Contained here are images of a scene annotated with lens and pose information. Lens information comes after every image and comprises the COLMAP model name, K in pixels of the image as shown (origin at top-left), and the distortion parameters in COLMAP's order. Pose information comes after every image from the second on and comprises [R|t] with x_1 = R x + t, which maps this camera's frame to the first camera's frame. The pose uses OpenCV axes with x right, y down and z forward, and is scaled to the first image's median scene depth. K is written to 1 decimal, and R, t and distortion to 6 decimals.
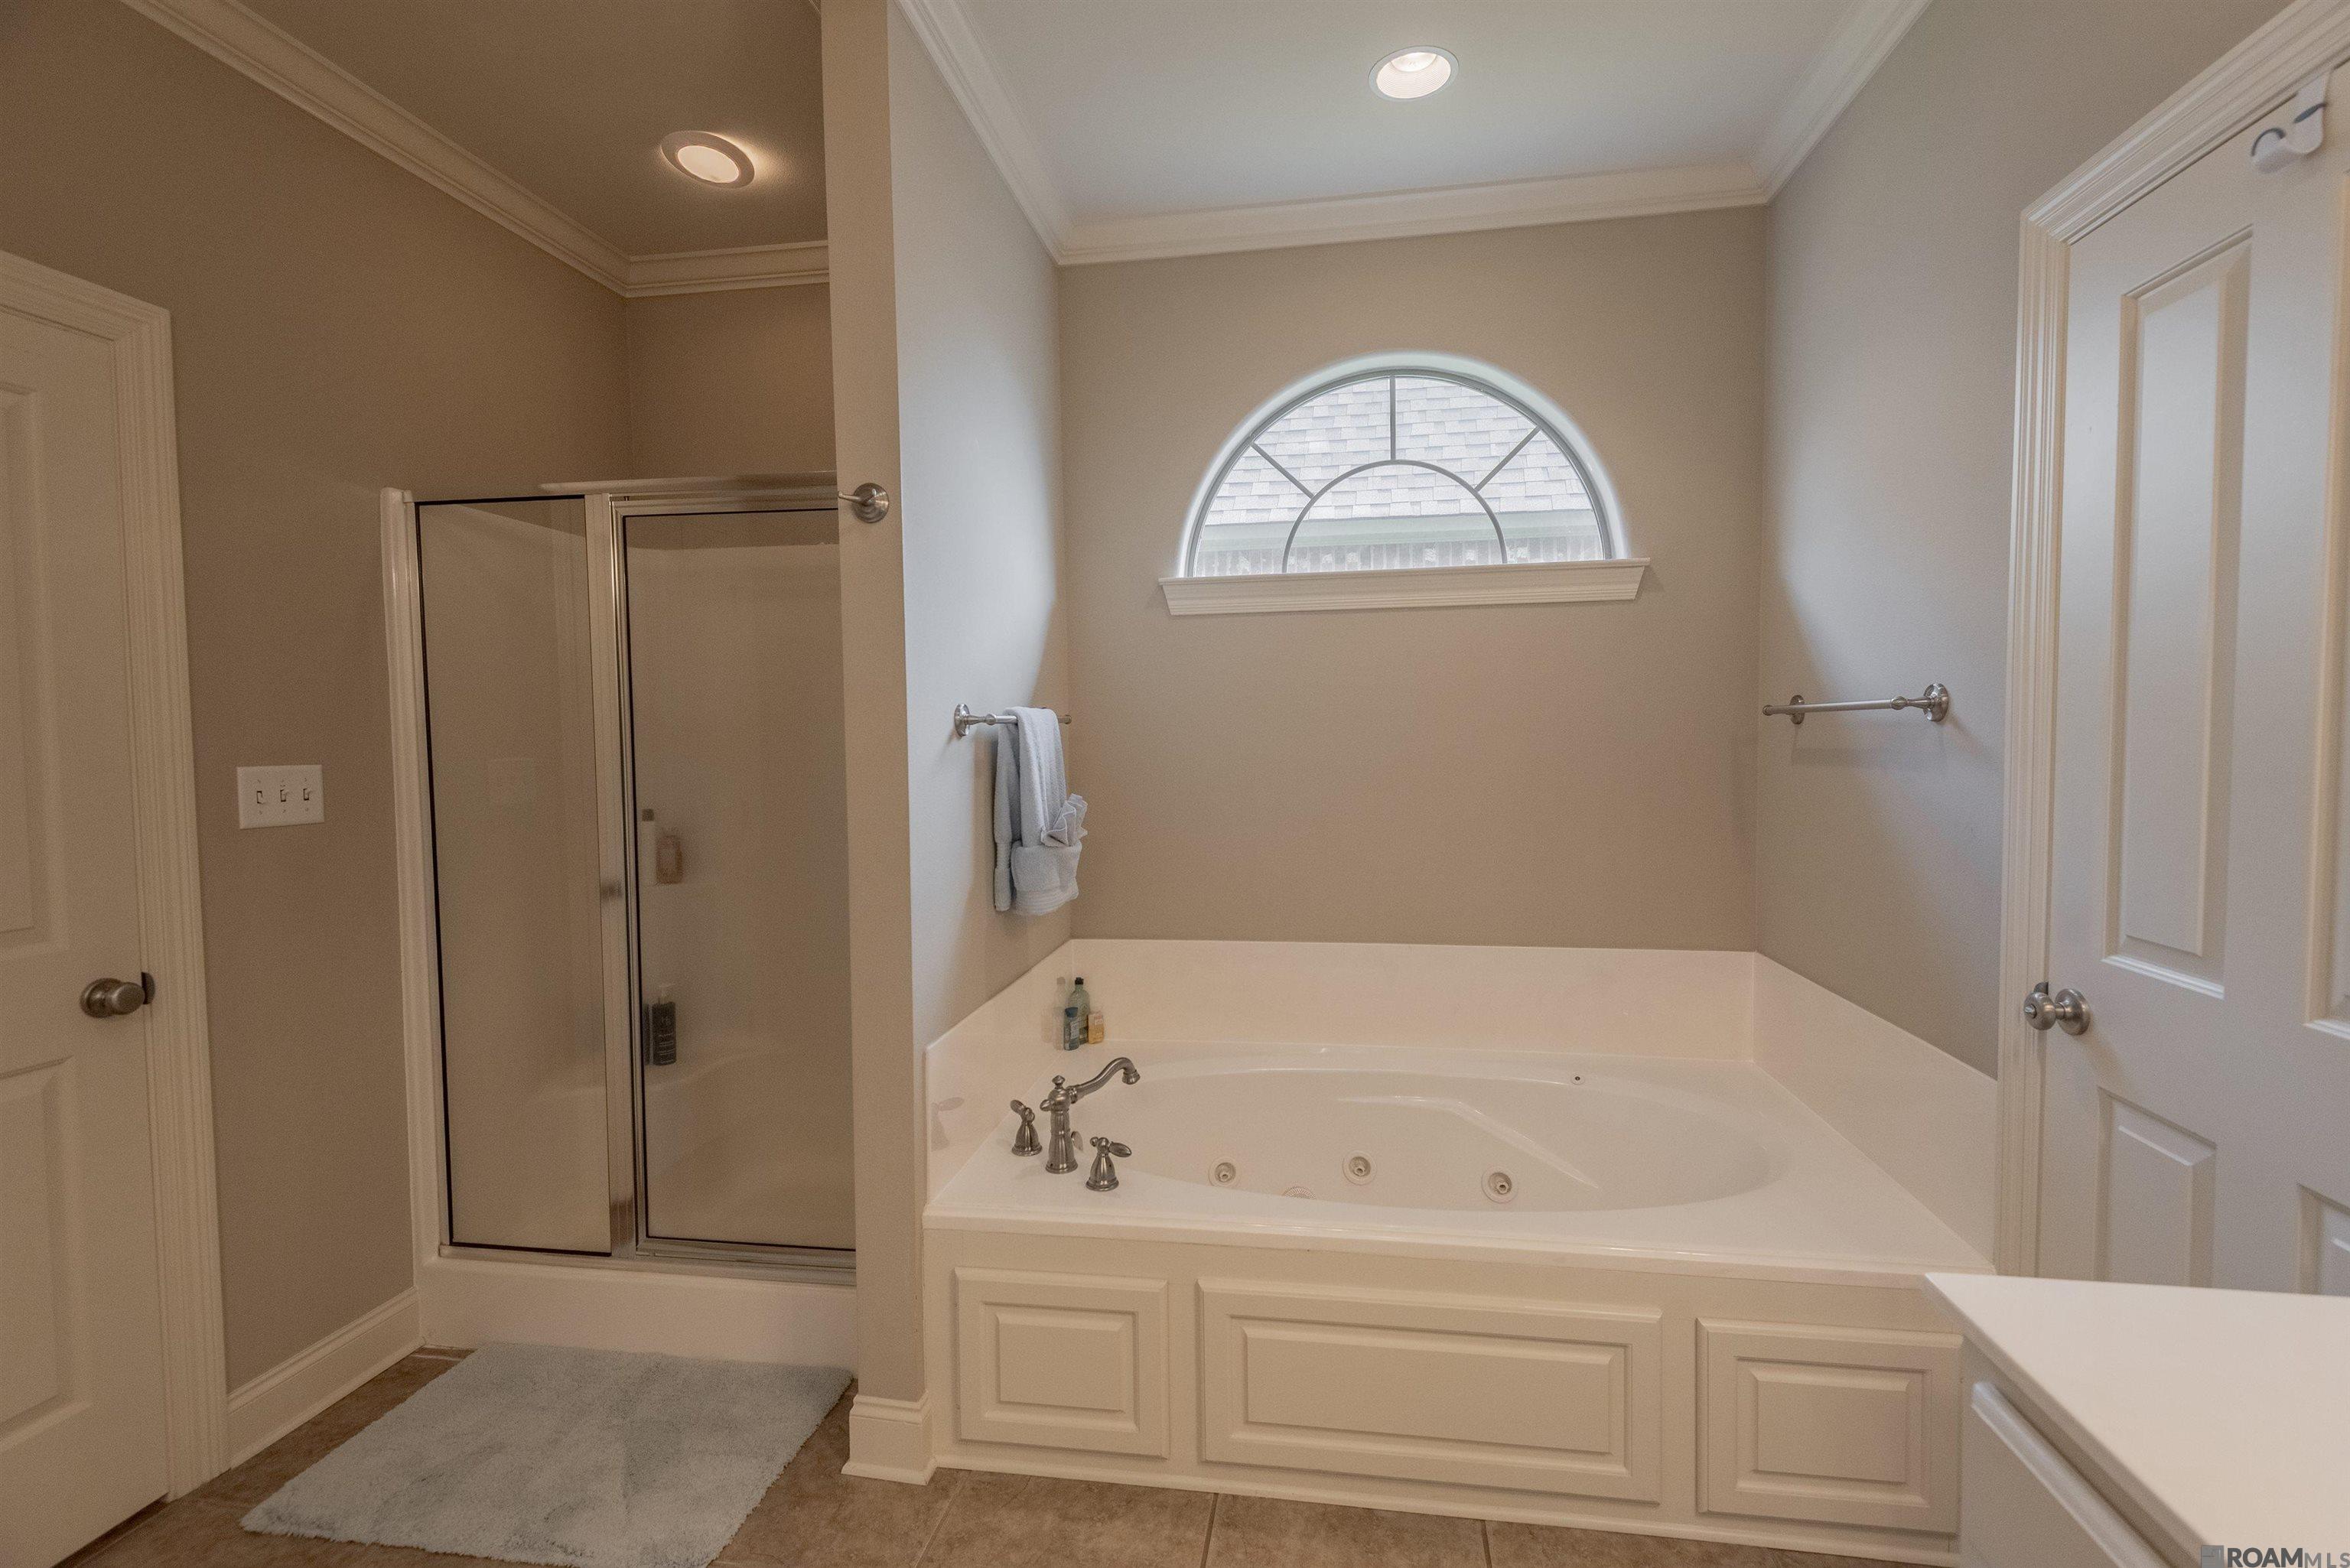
lens RADIAL K [[1063.1, 0, 1182.5], [0, 1063.1, 773.4], [0, 0, 1]] dist [0.005218, -0.001821]
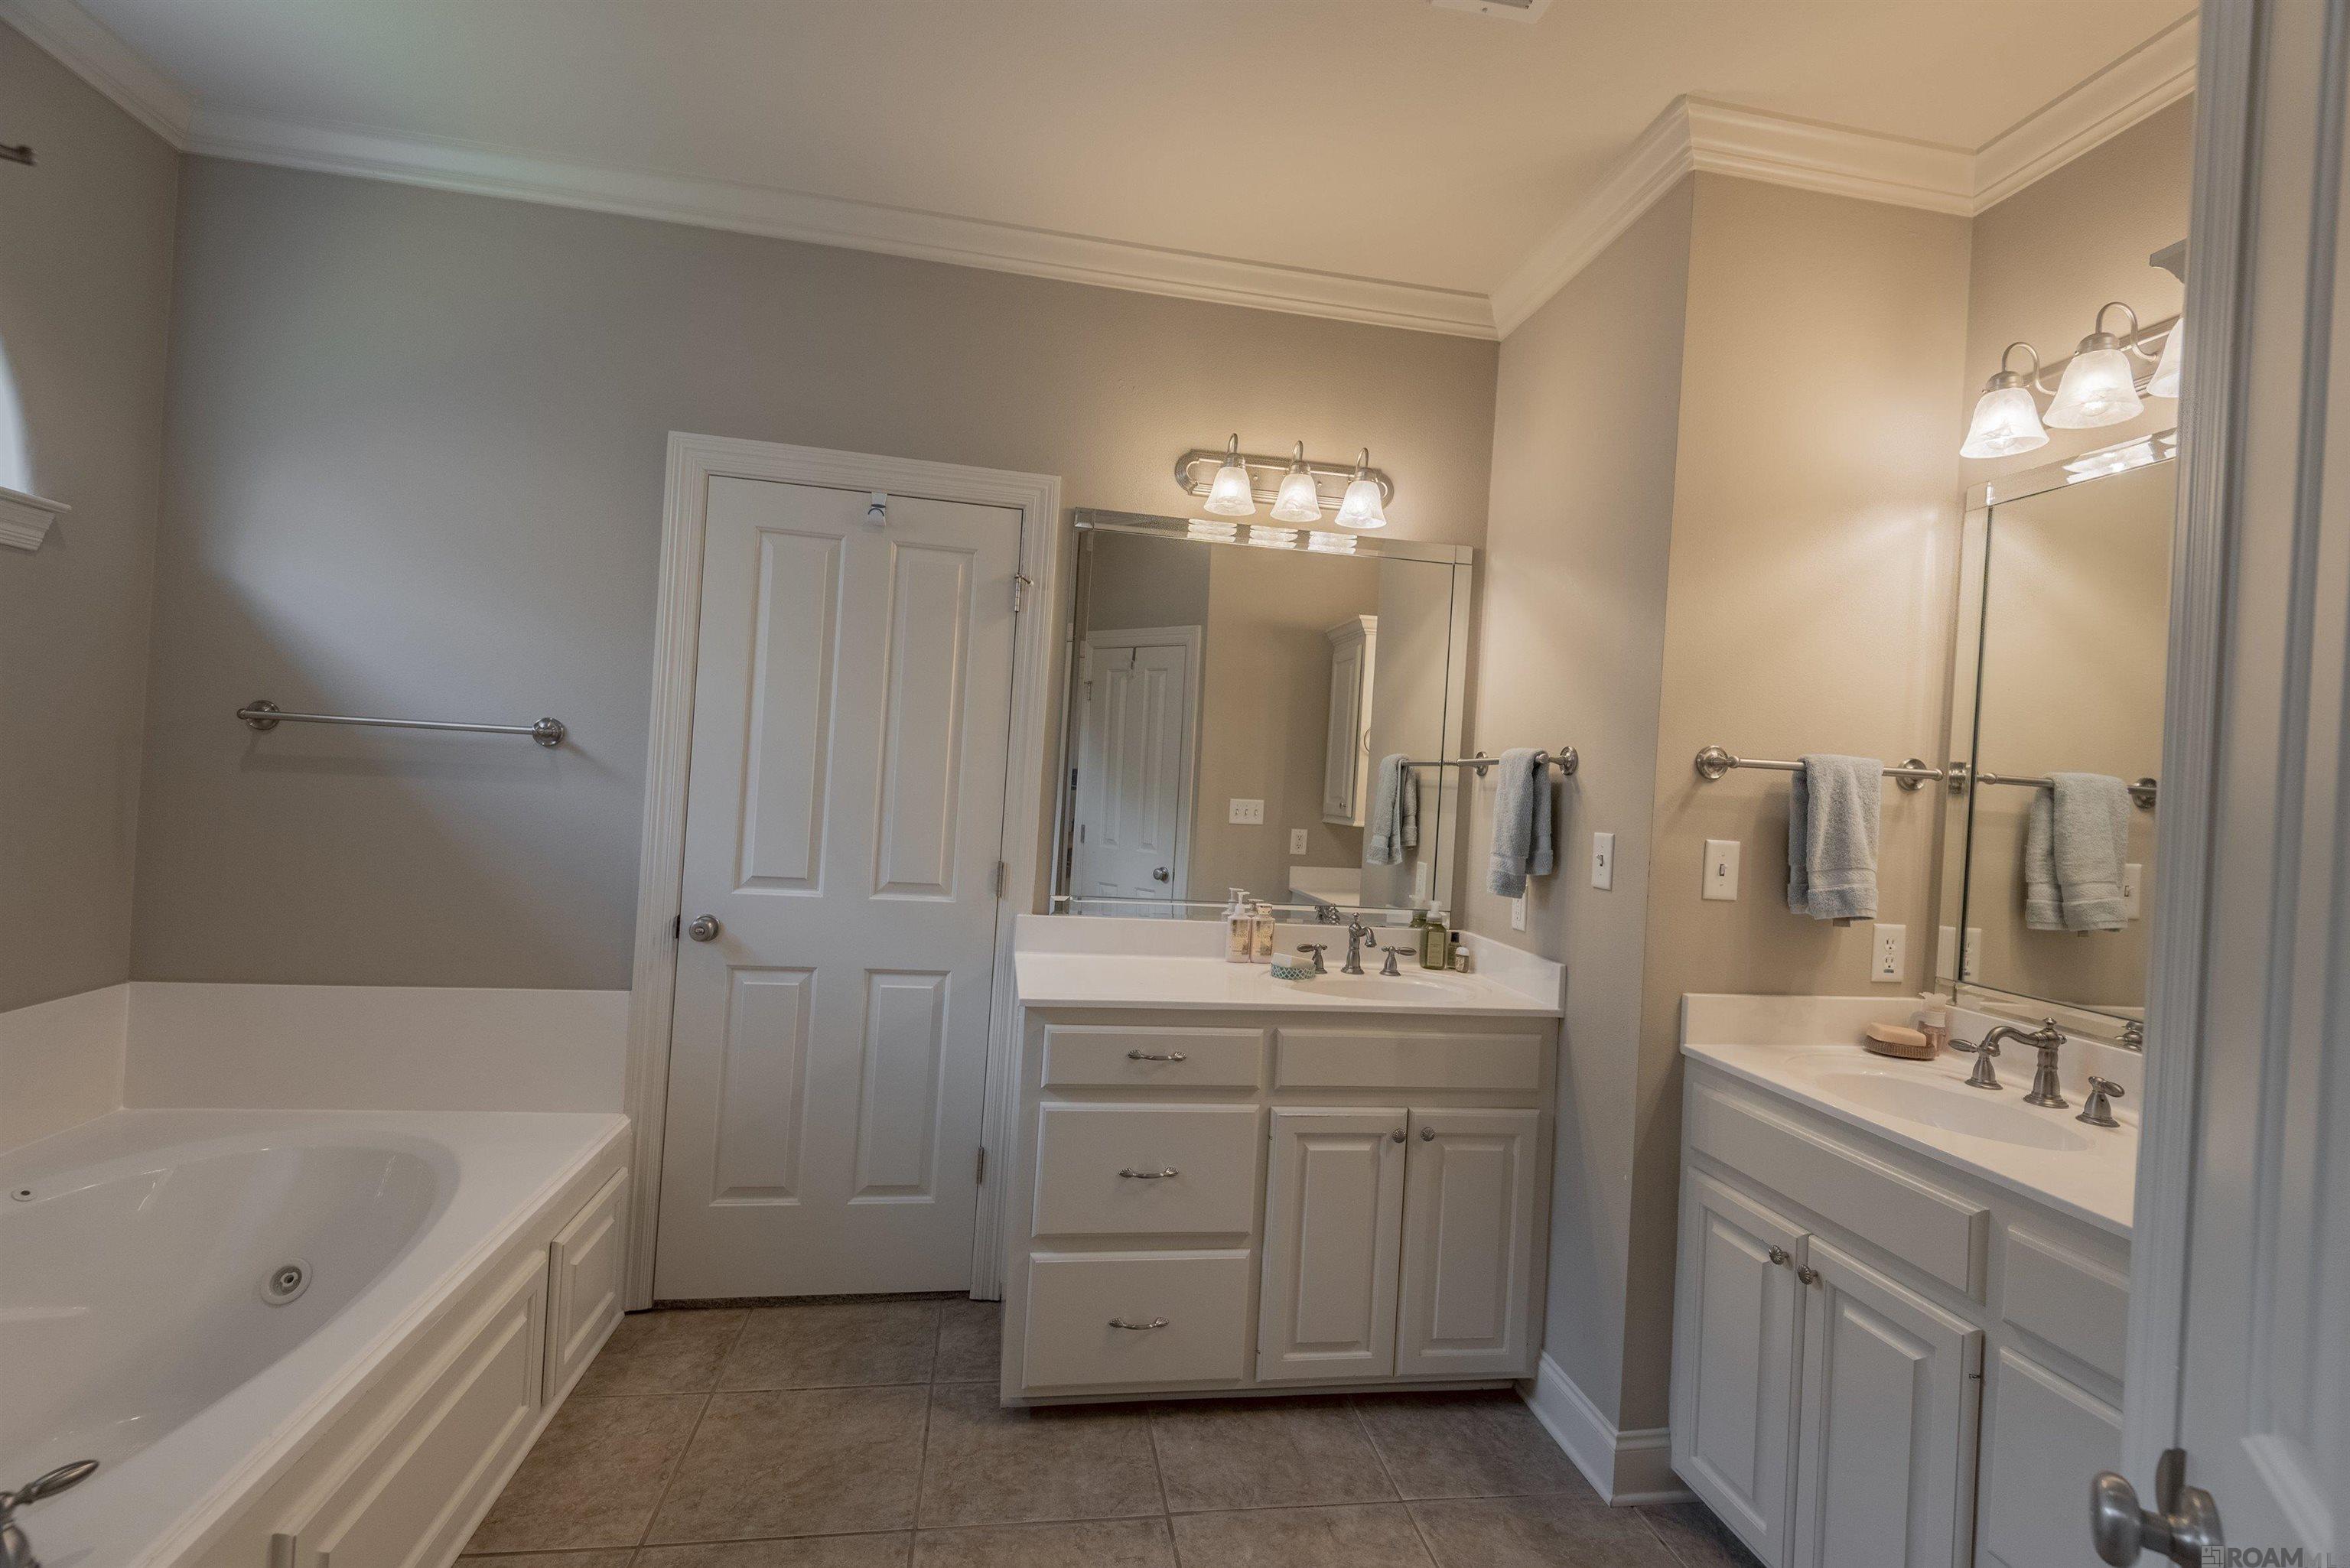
lens RADIAL K [[1063.1, 0, 1173.0], [0, 1063.1, 783.0], [0, 0, 1]] dist [0.005218, -0.001821]
pose [[-0.327531, -0.011370, 0.944772, -1.054843], [-0.019184, 0.999801, 0.005381, -0.032355], [-0.944646, -0.016362, -0.327684, 0.891904]]
